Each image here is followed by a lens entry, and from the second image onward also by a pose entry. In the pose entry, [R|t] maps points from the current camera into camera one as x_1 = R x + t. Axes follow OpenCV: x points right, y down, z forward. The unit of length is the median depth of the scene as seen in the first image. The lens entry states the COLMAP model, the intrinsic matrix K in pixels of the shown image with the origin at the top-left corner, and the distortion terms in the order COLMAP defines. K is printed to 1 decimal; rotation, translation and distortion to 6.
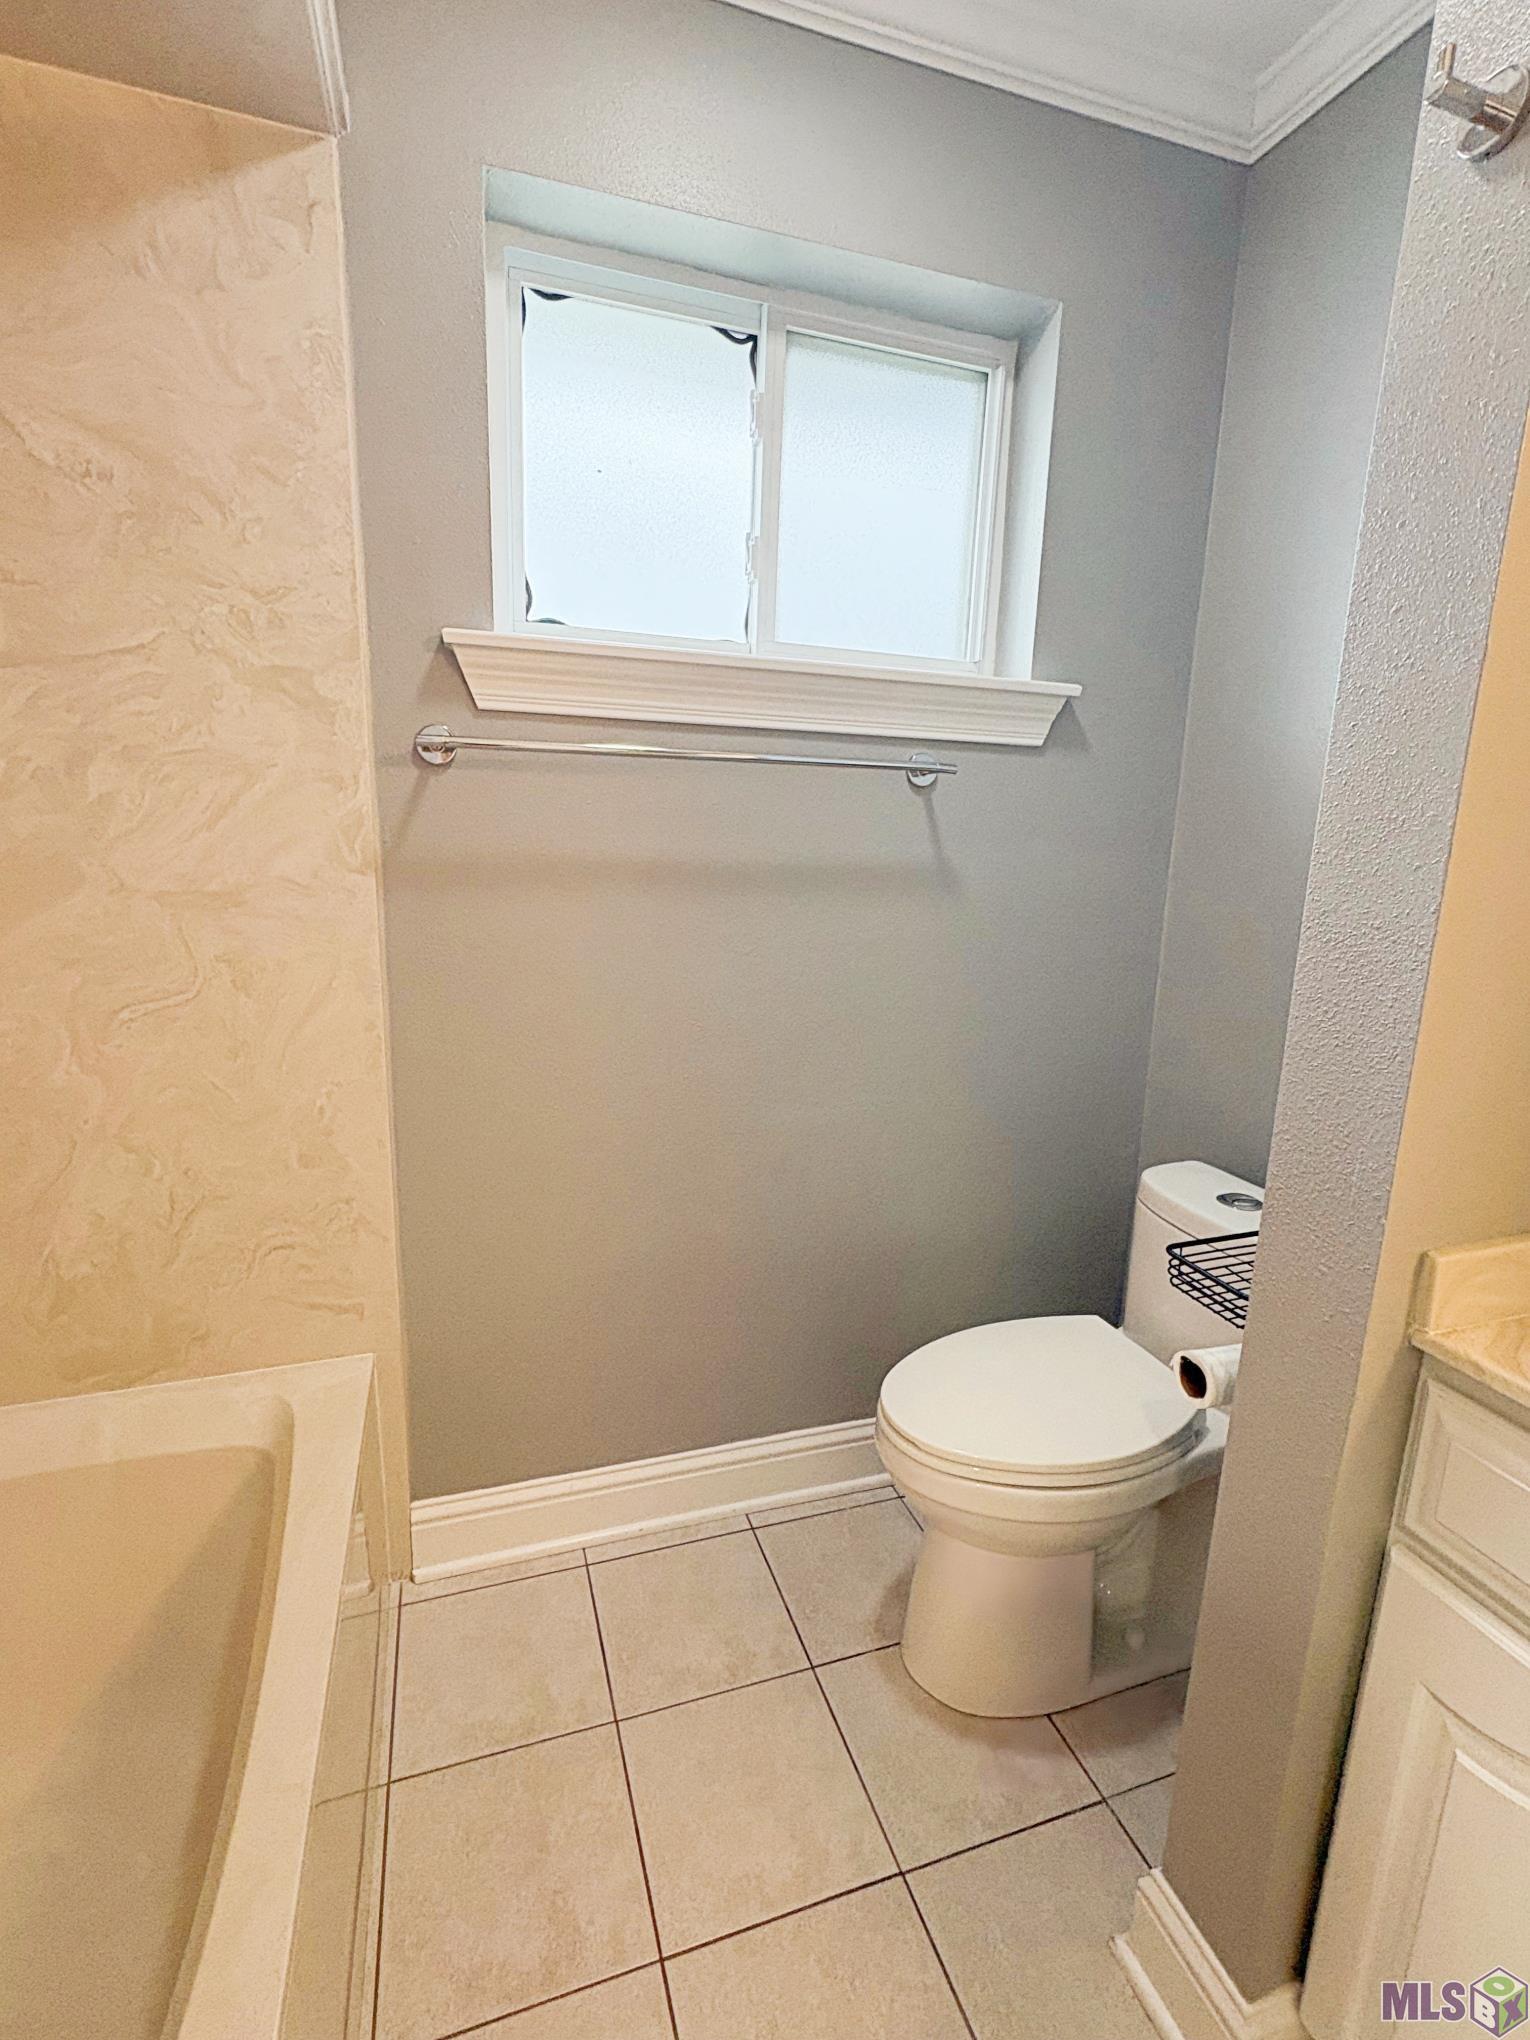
lens RADIAL K [[925.6, 0, 765.7], [0, 925.6, 1014.6], [0, 0, 1]] dist [-0.000427, 0.000204]
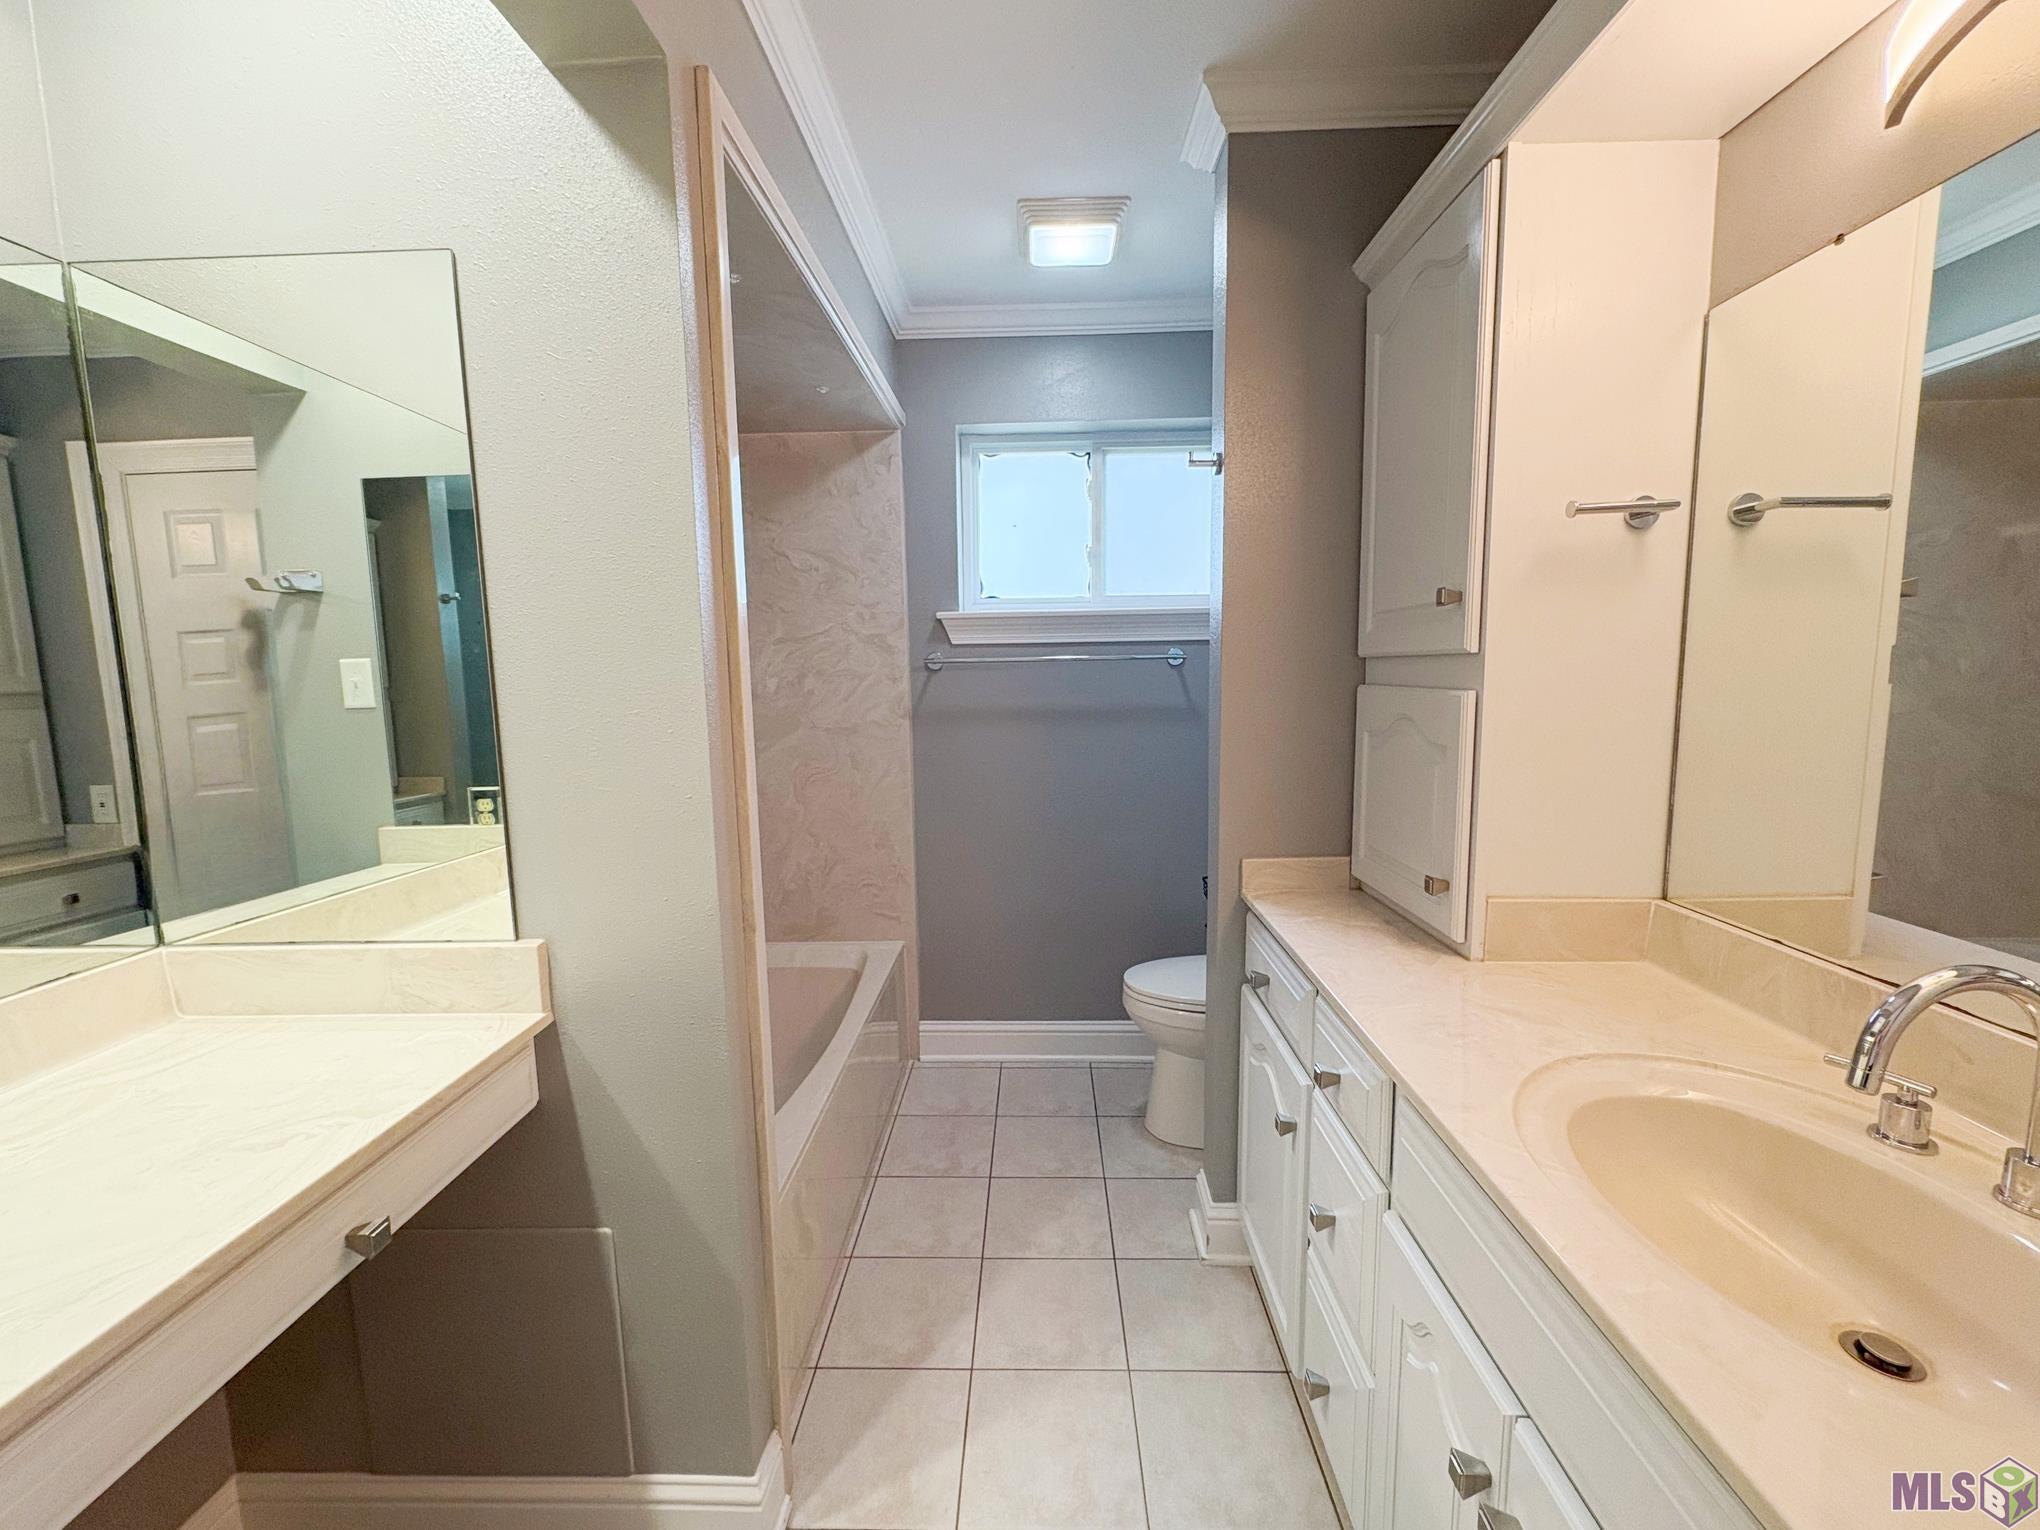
lens RADIAL K [[822.4, 0, 1014.9], [0, 822.4, 759.9], [0, 0, 1]] dist [0.000777, -0.000662]
pose [[0.937318, -0.002325, -0.348468, 0.537555], [-0.025973, 0.996730, -0.076512, 0.099997], [0.347507, 0.080767, 0.934193, -0.807334]]
